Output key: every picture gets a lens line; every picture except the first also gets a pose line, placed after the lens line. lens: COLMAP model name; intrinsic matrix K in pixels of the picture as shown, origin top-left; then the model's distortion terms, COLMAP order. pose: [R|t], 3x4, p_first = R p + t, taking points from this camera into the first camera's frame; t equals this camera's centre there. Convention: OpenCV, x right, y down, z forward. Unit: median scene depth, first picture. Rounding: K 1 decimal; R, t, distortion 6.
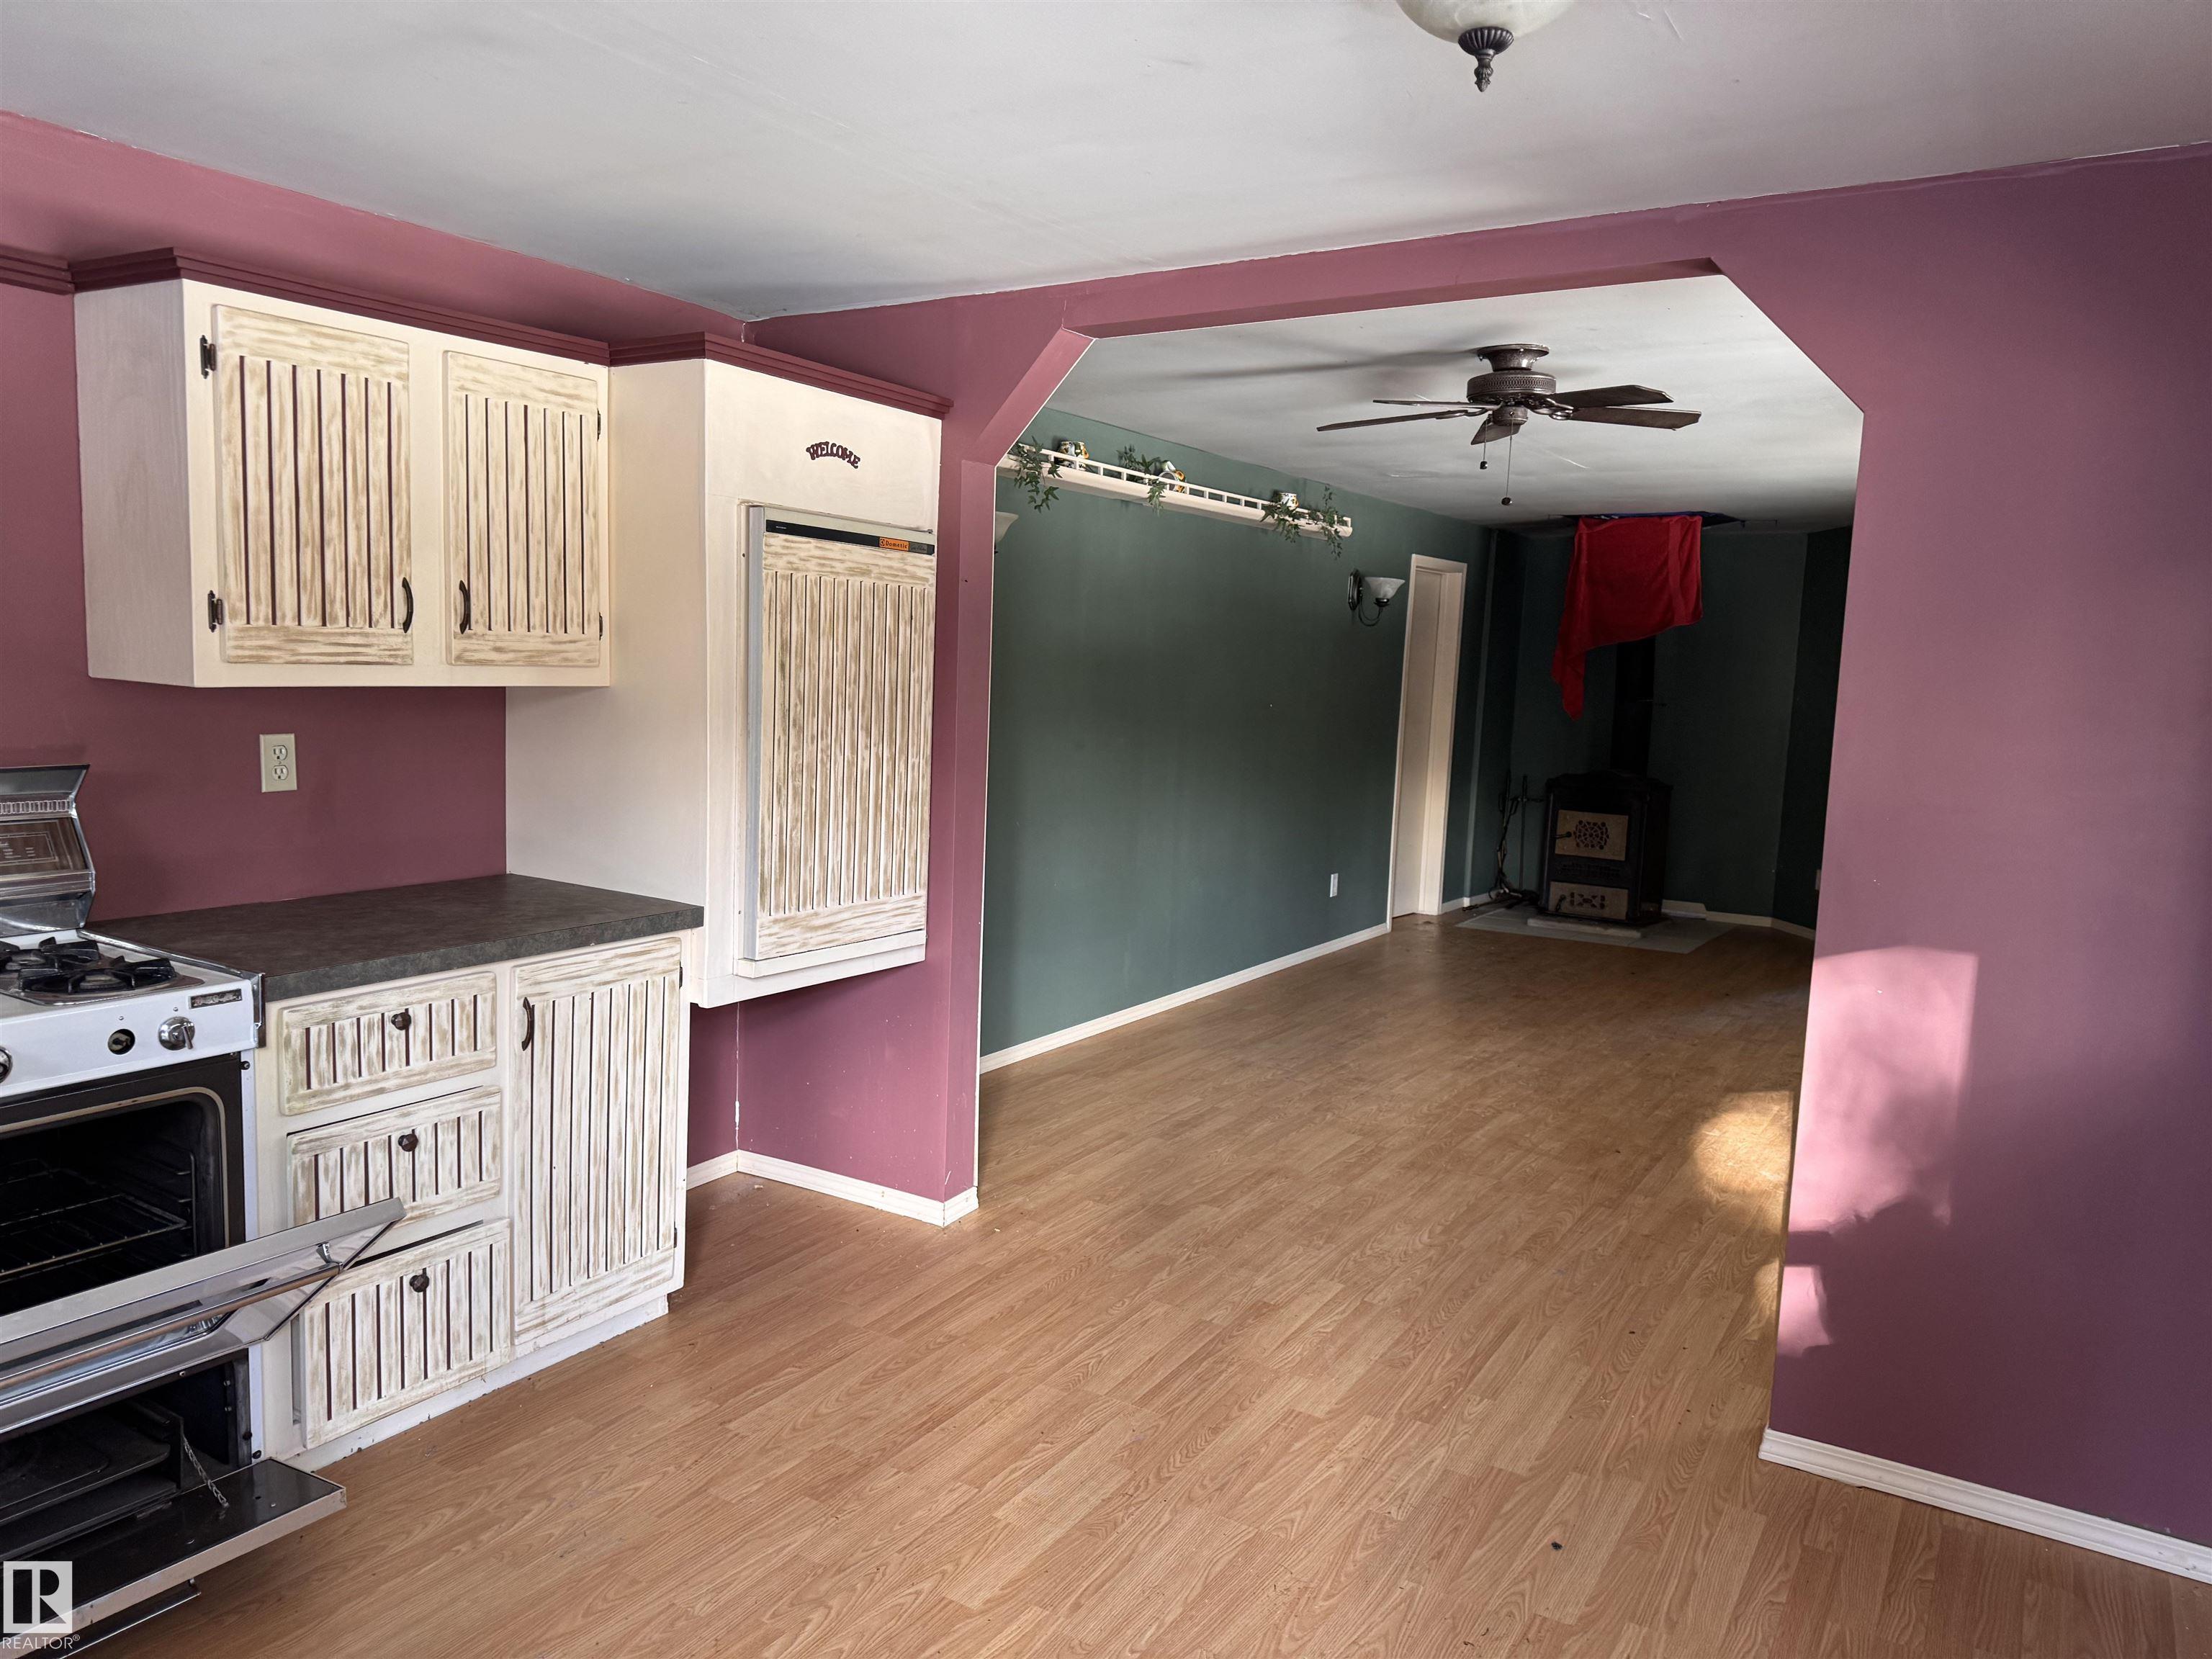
lens RADIAL K [[1541.8, 0, 1099.7], [0, 1541.8, 819.7], [0, 0, 1]] dist [0.144669, -0.272083]
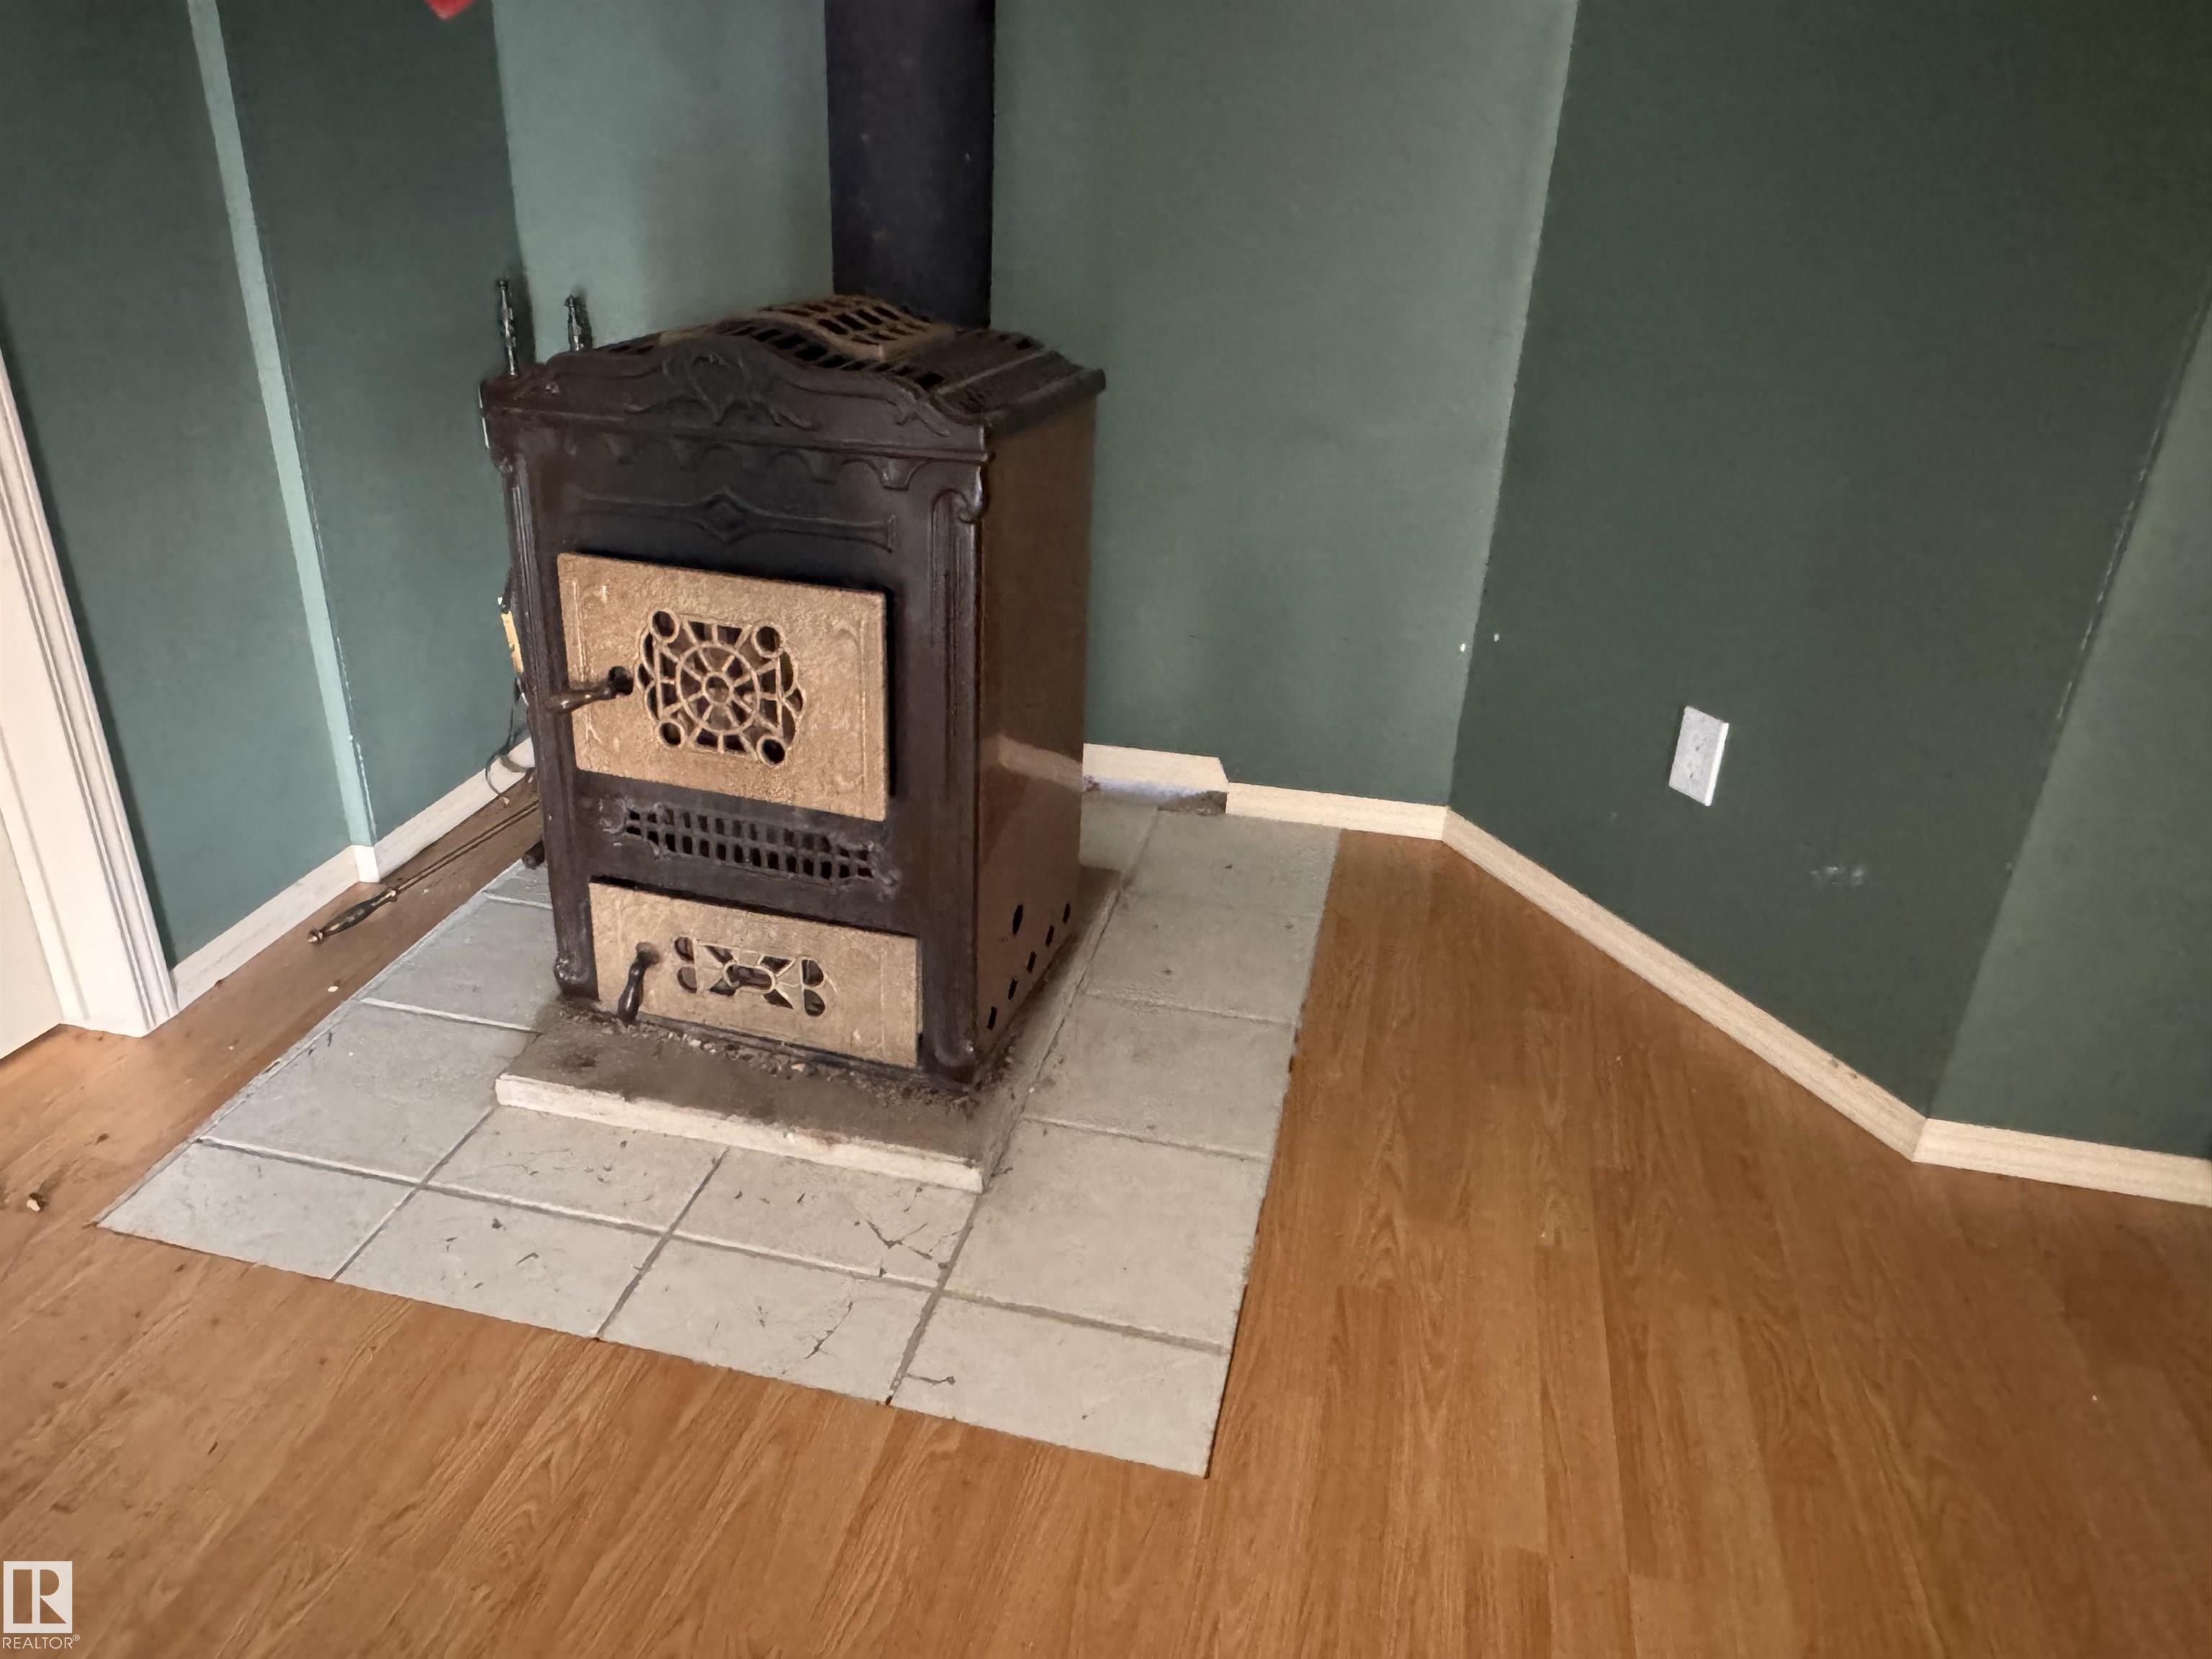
lens RADIAL K [[1588.9, 0, 1106.0], [0, 1588.9, 829.5], [0, 0, 1]] dist [0.000820, 0.000171]
pose [[0.946082, -0.153014, 0.285511, 0.294335], [0.038046, 0.927790, 0.371159, -0.044256], [-0.321687, -0.340284, 0.883586, 0.785553]]
